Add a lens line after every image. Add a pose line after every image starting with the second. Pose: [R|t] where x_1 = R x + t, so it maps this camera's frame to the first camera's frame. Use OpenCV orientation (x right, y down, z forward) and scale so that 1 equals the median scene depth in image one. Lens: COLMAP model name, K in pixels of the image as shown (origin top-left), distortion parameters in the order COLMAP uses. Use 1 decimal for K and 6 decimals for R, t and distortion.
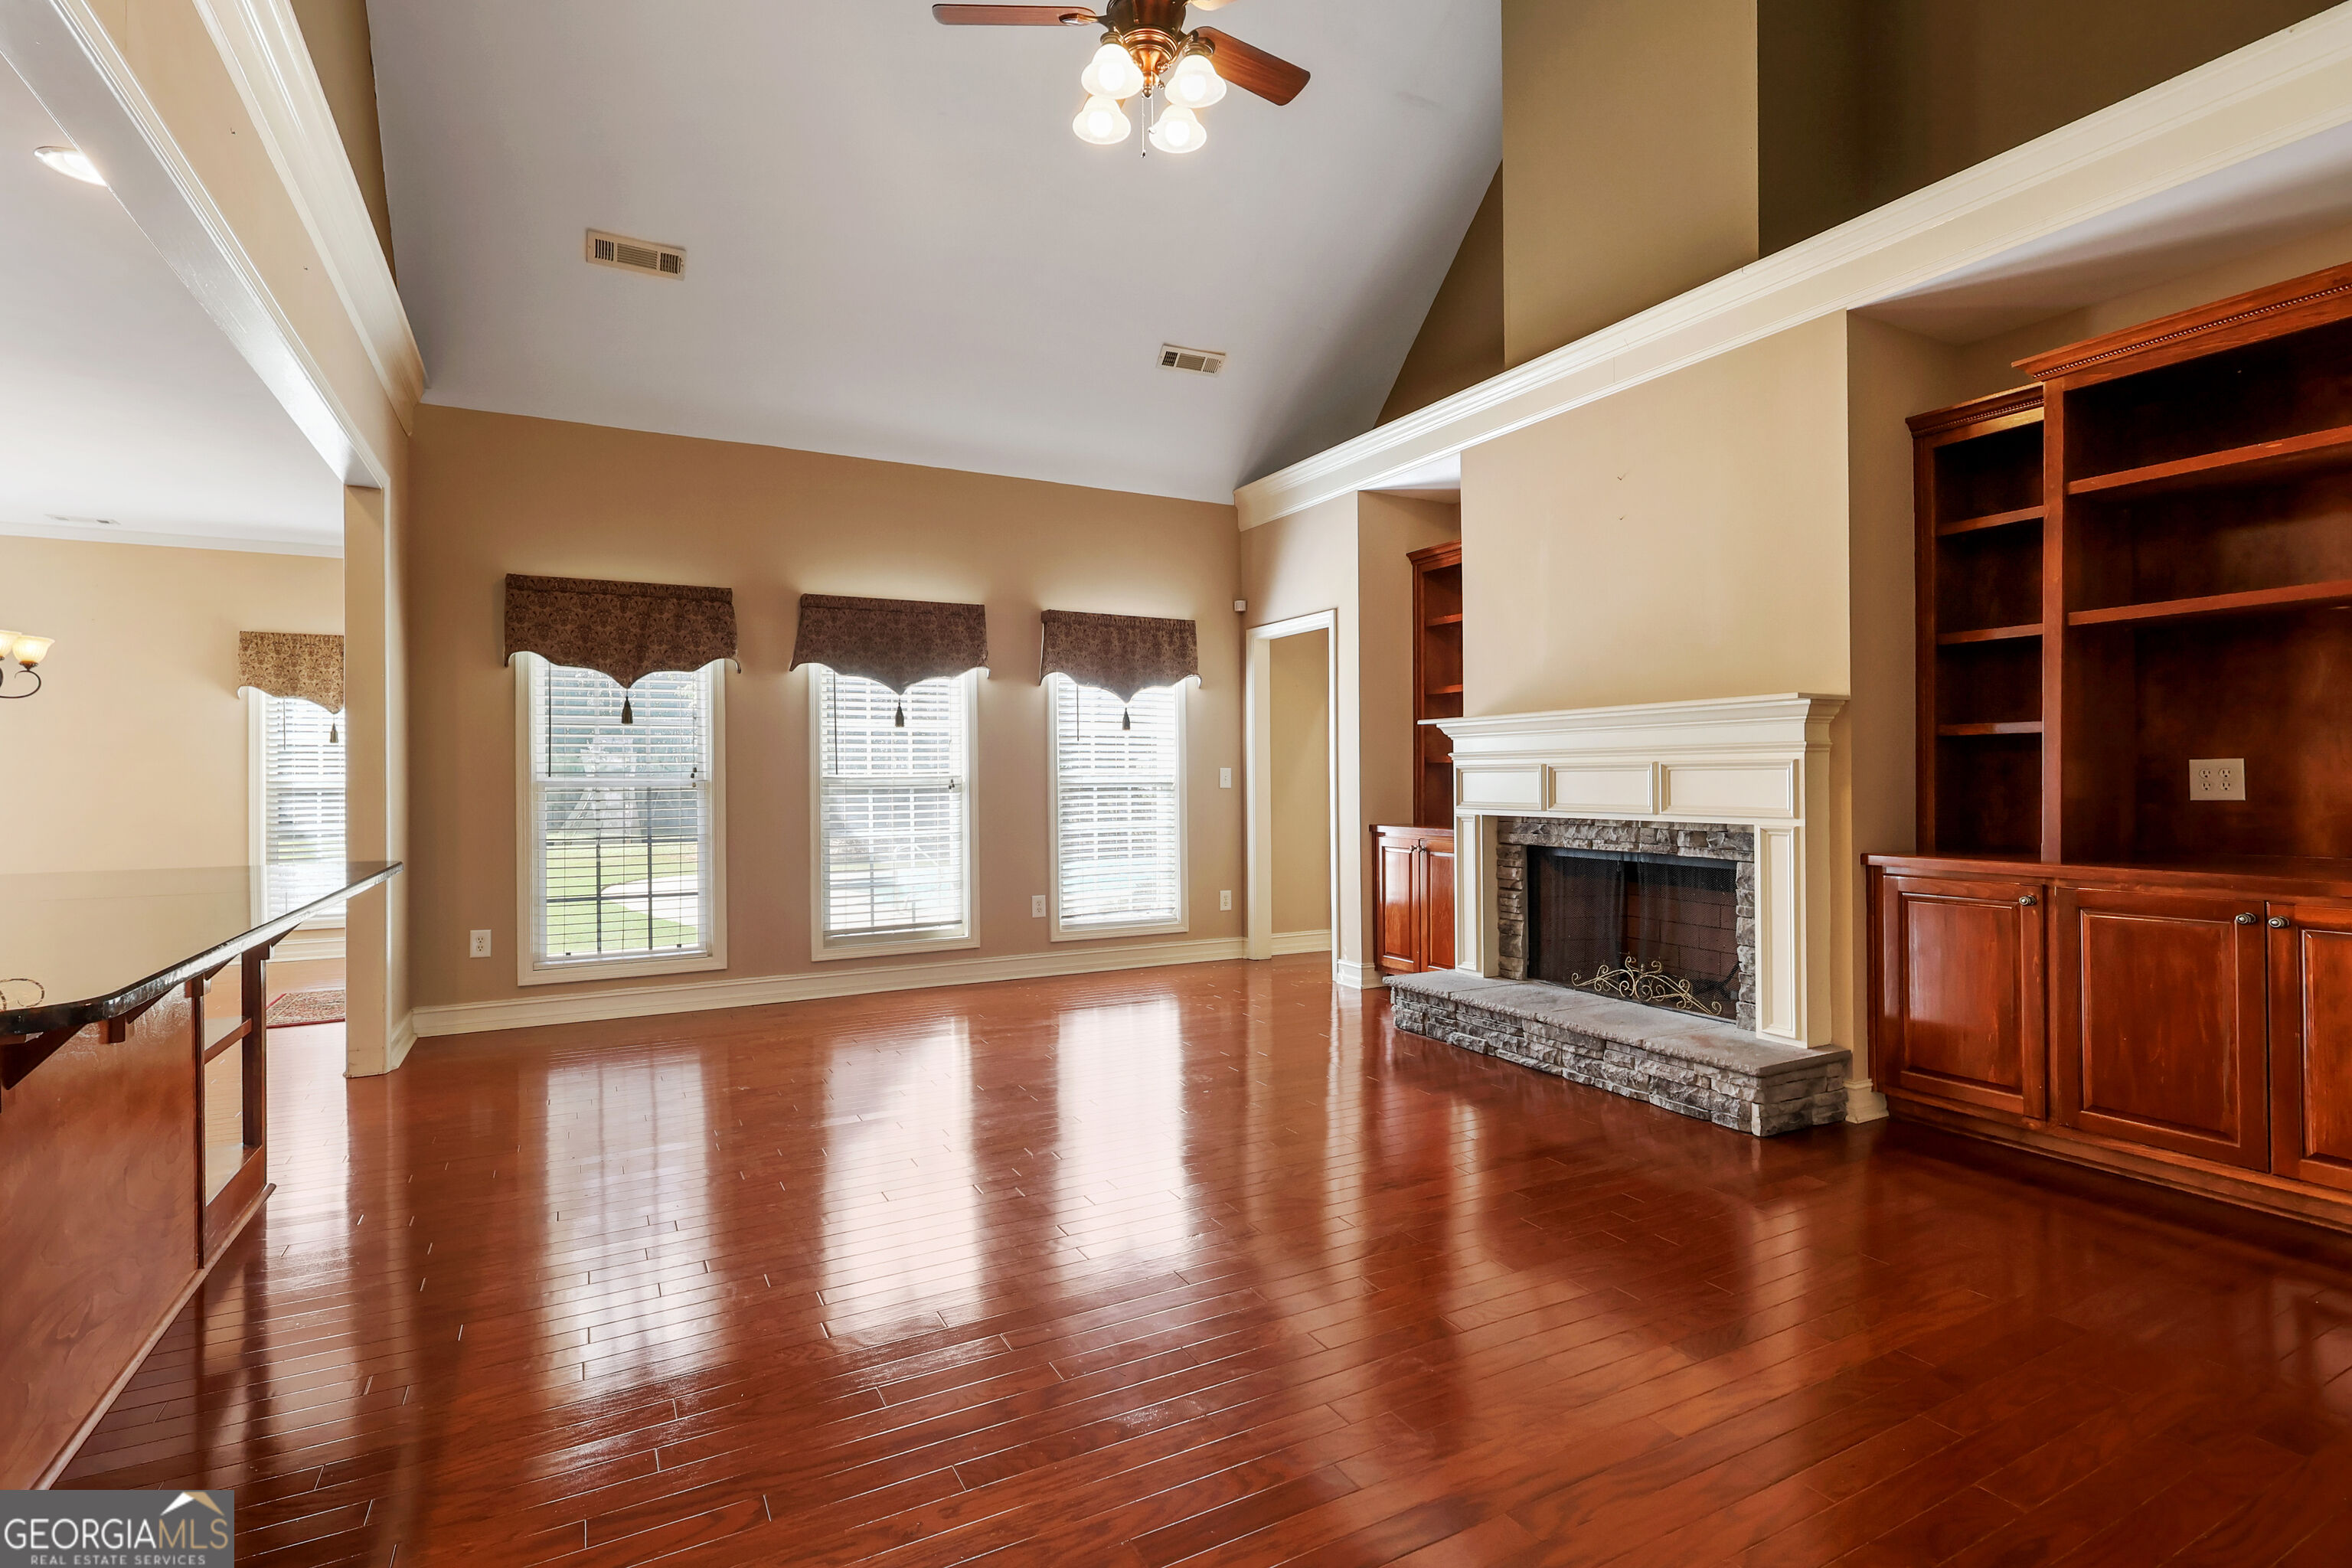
lens RADIAL K [[1131.7, 0, 1161.8], [0, 1131.7, 781.3], [0, 0, 1]] dist [0.001710, -0.001215]
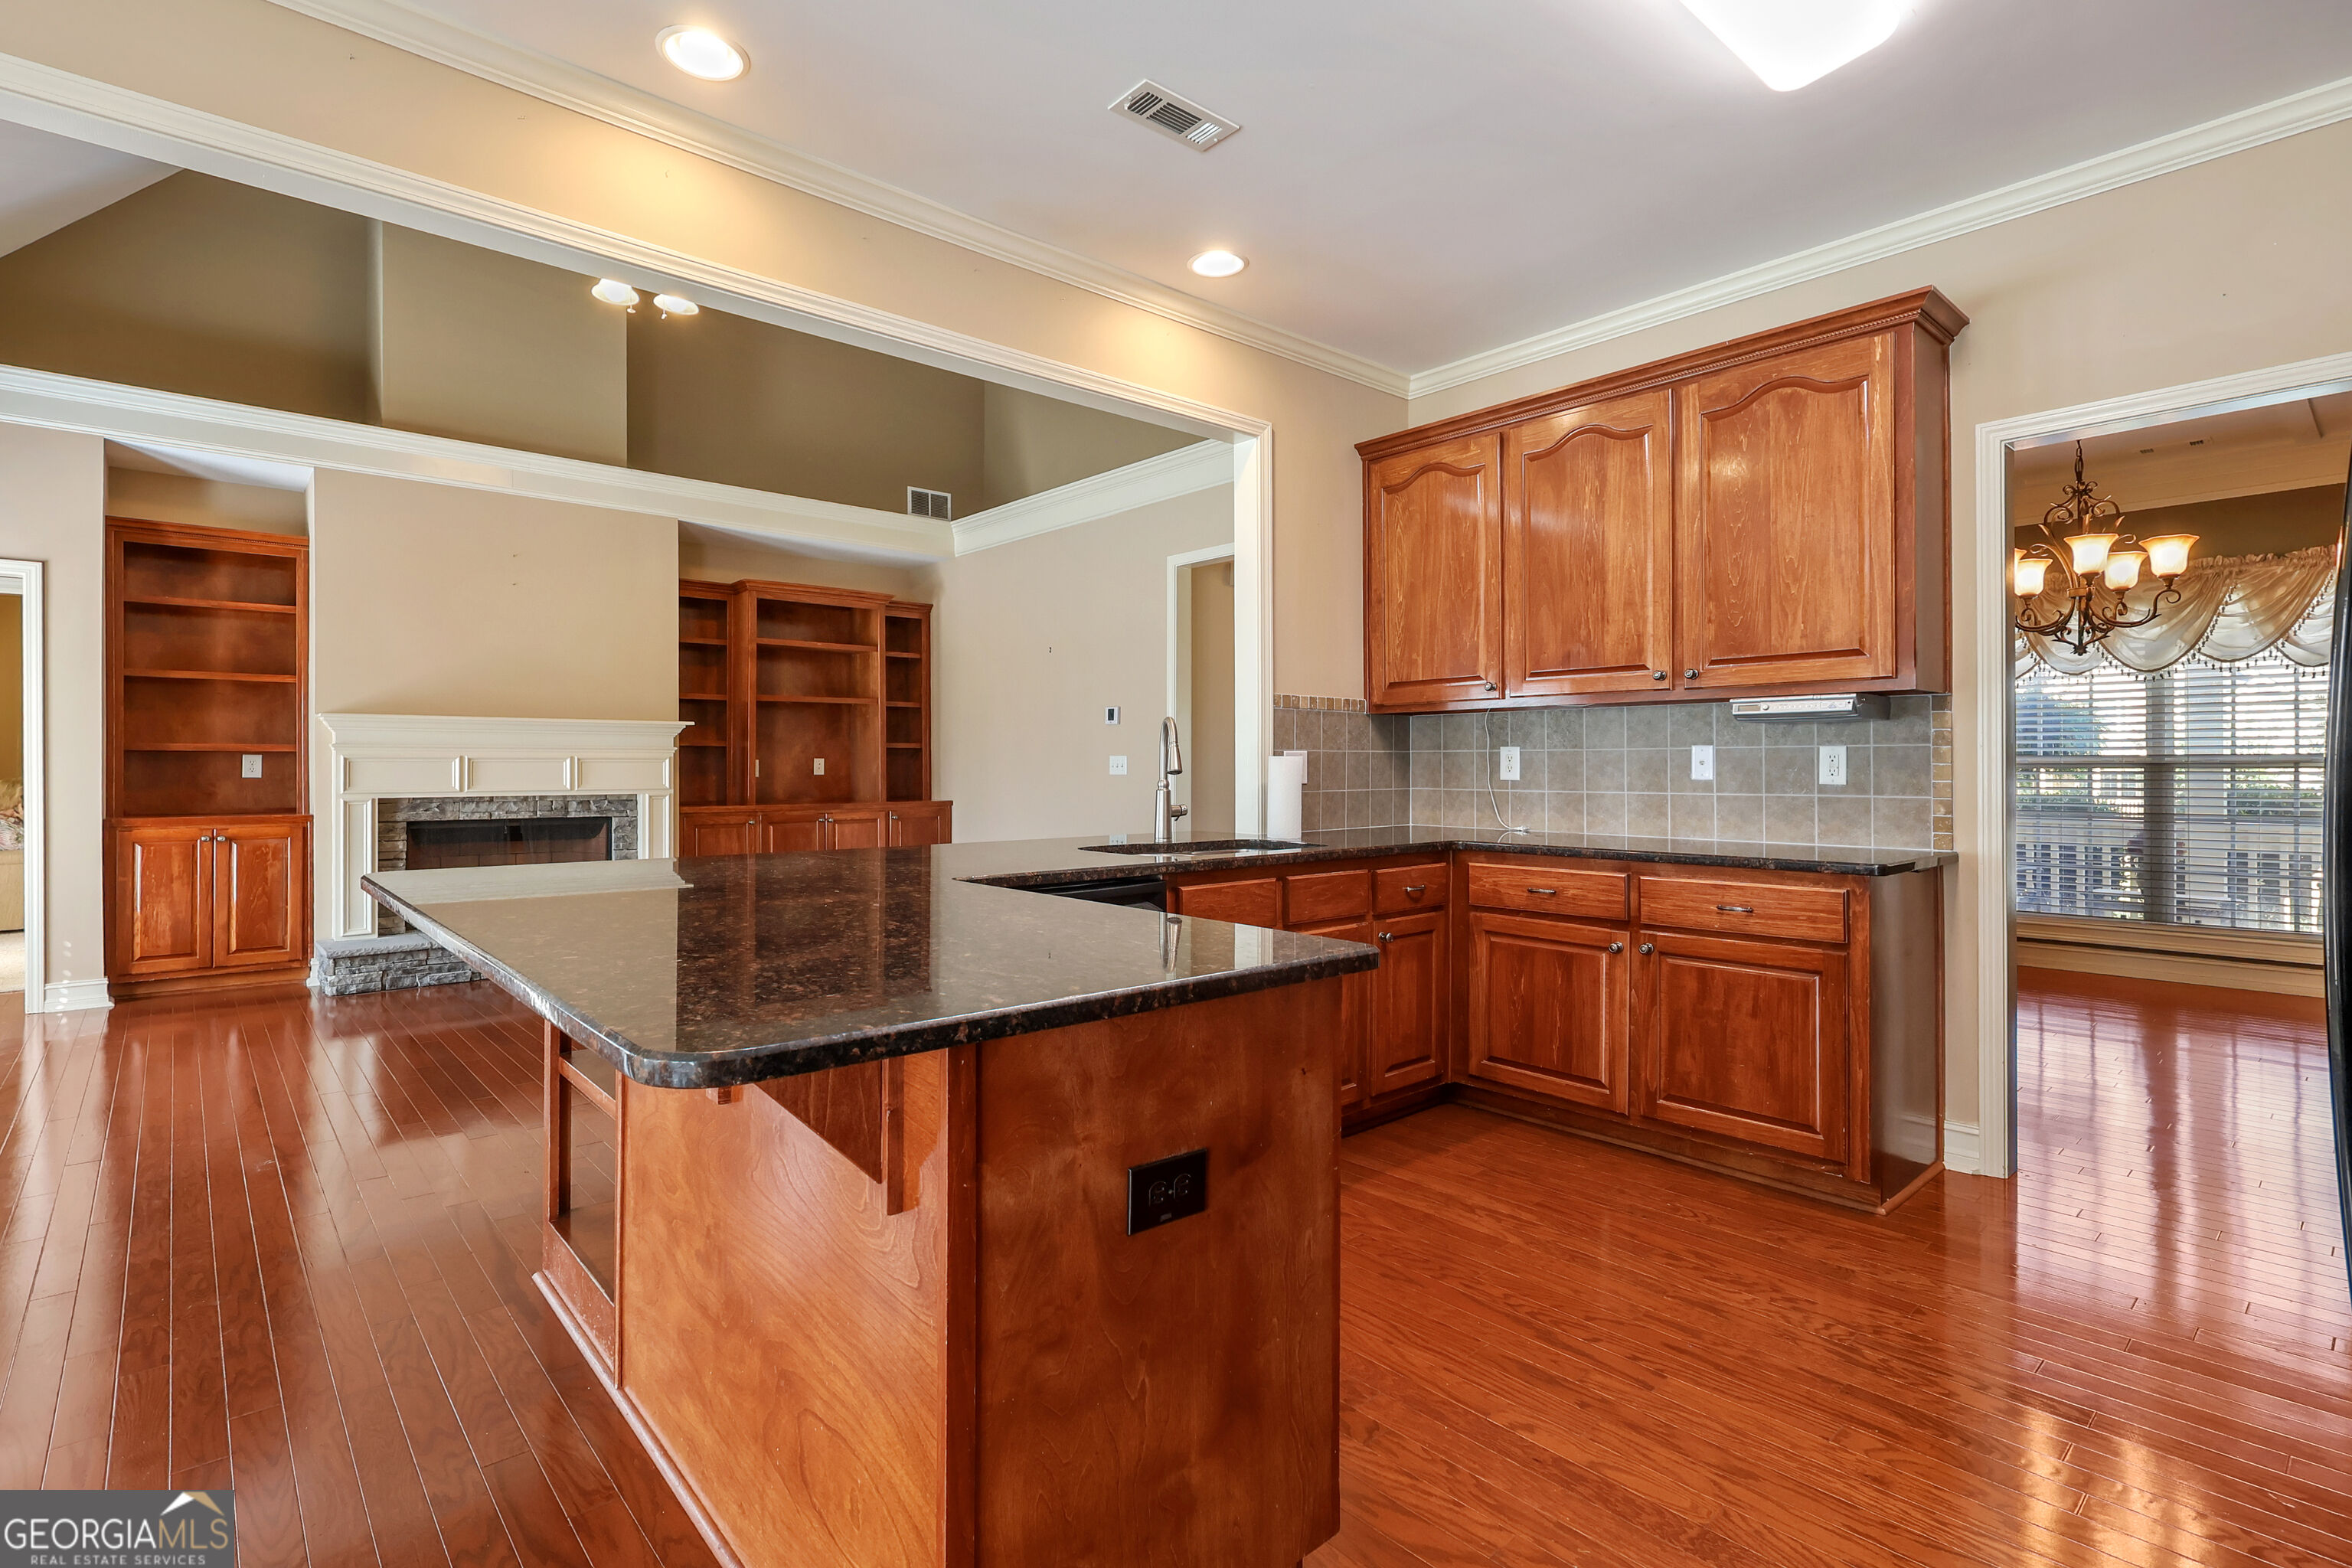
lens RADIAL K [[1131.7, 0, 1151.5], [0, 1131.7, 753.6], [0, 0, 1]] dist [0.001710, -0.001215]
pose [[-0.235756, 0.015806, 0.971684, -1.011489], [0.003937, 0.999875, -0.015310, 0.004700], [-0.971804, 0.000217, -0.235789, 0.483472]]
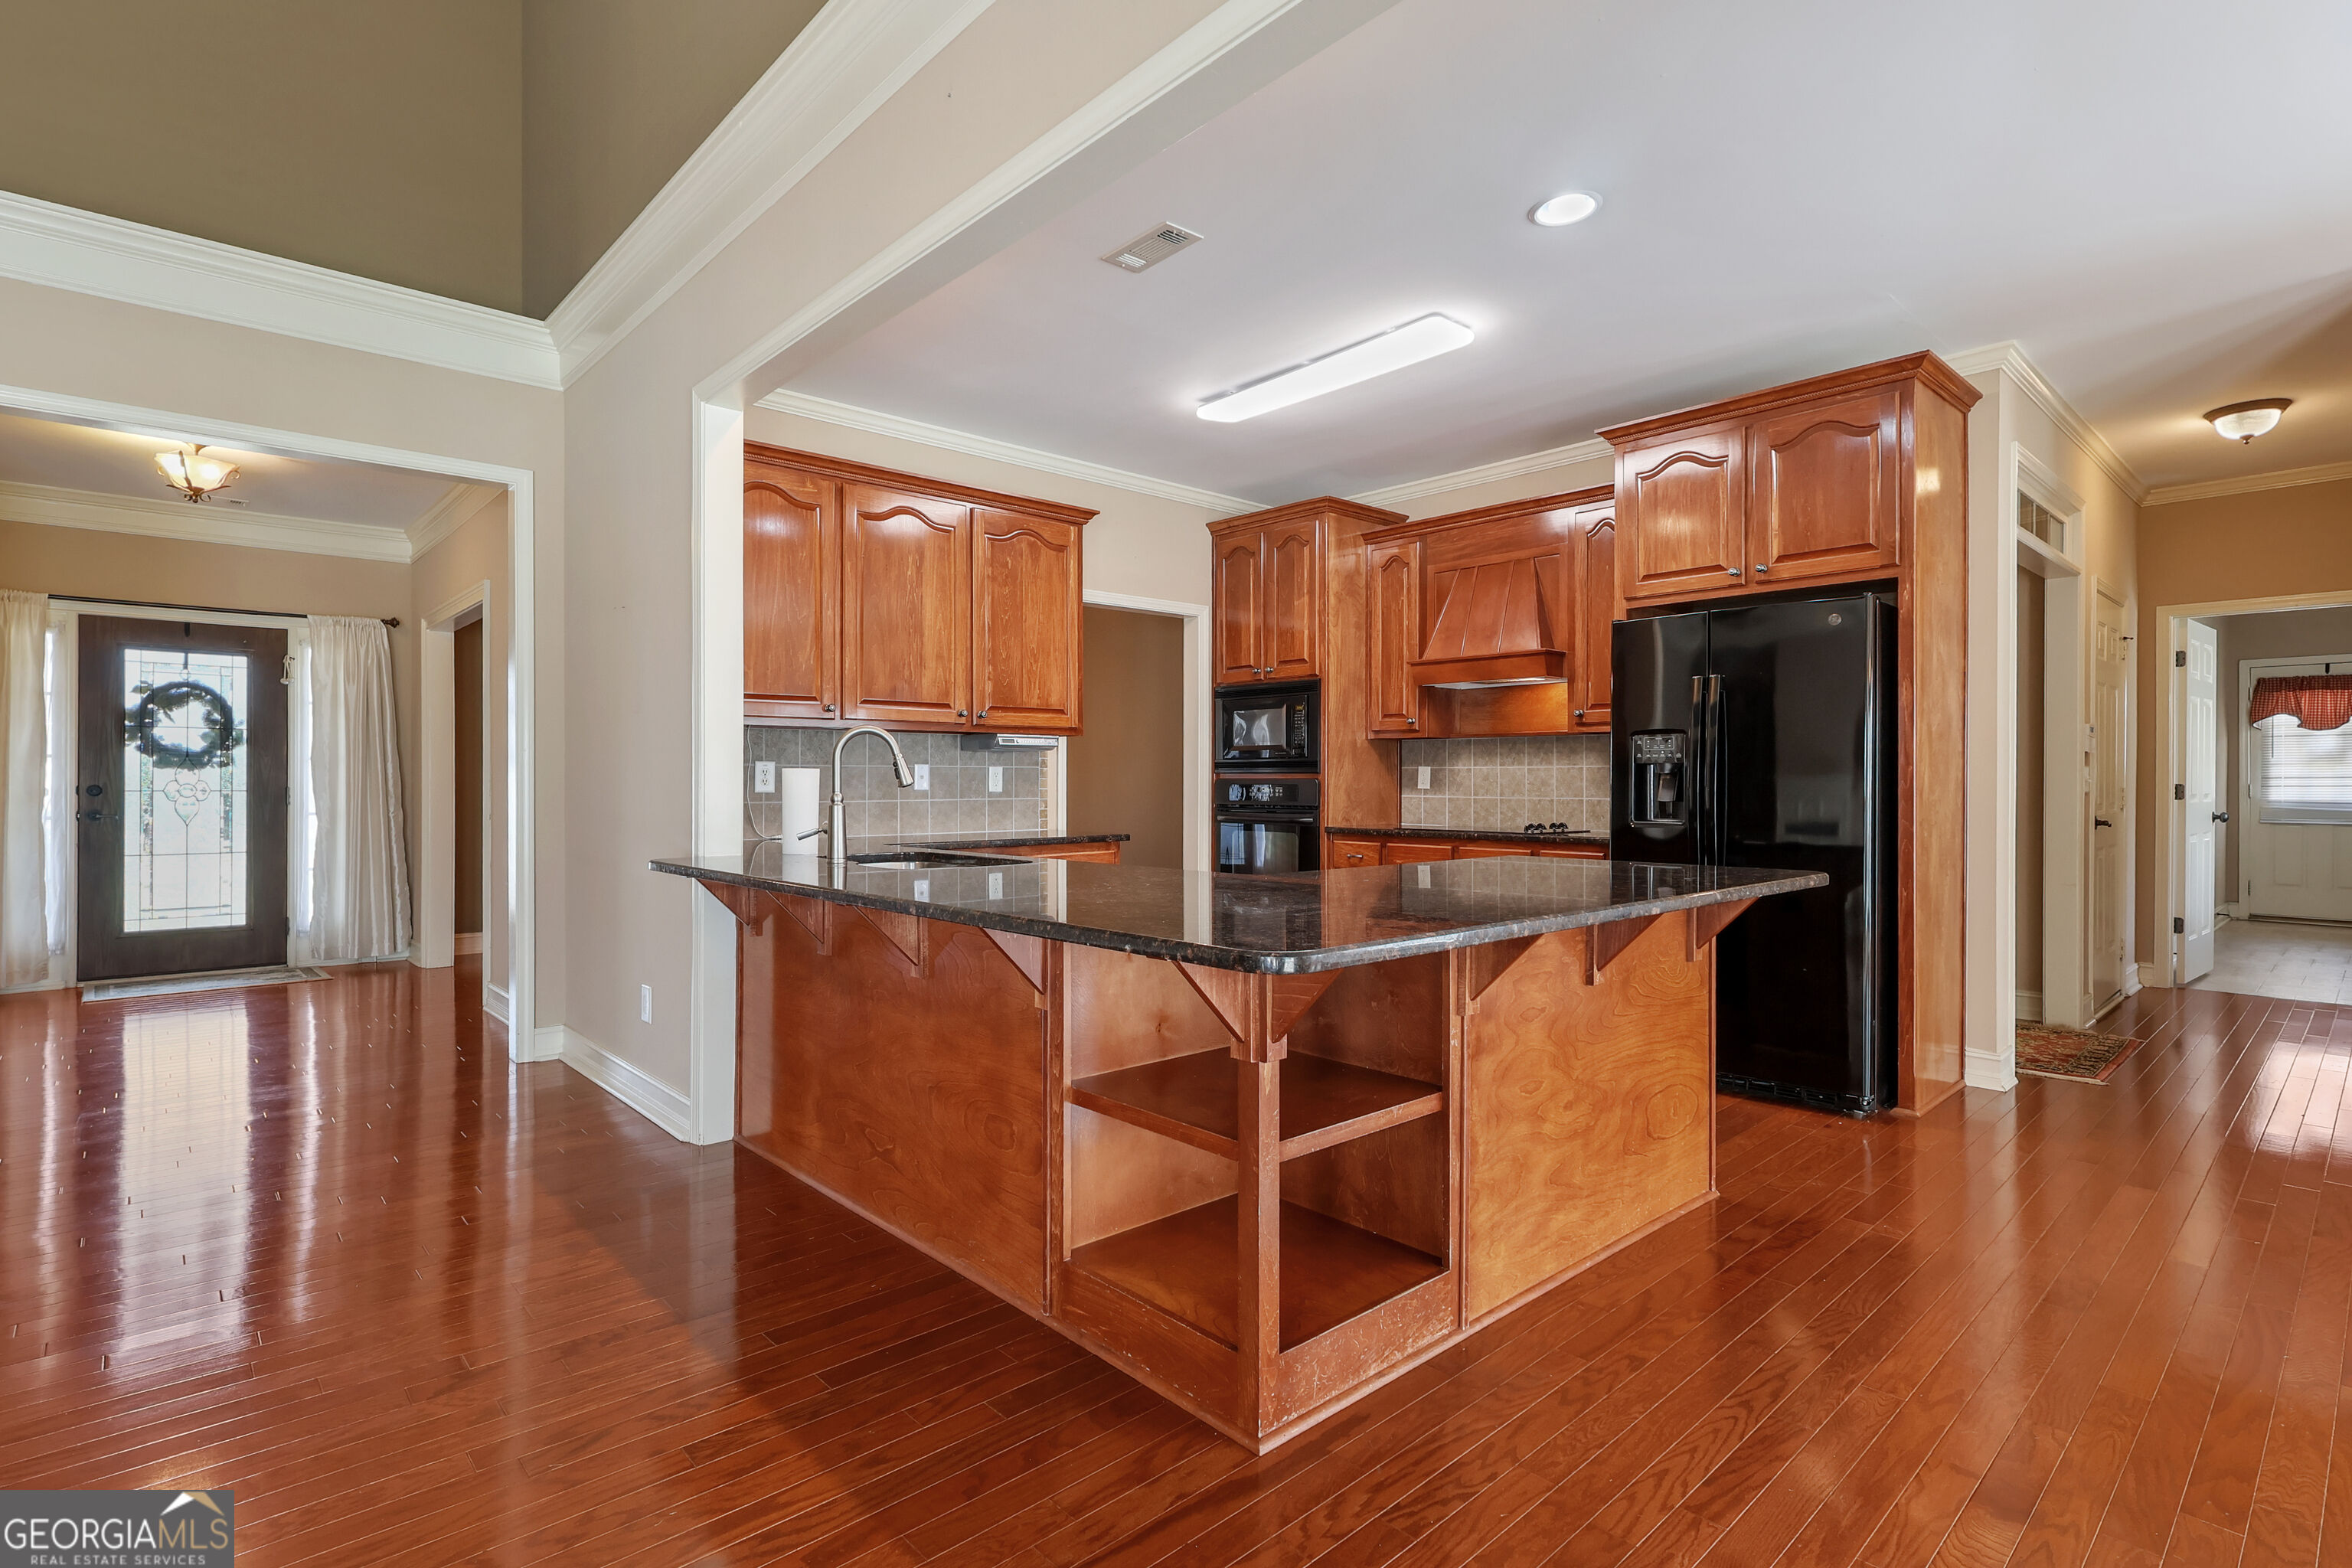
lens RADIAL K [[1131.7, 0, 1190.1], [0, 1131.7, 784.3], [0, 0, 1]] dist [0.001710, -0.001215]
pose [[-0.962018, 0.006141, -0.272917, -0.353802], [0.004610, 0.999970, 0.006249, 0.001919], [0.272947, 0.004753, -0.962017, 0.970343]]
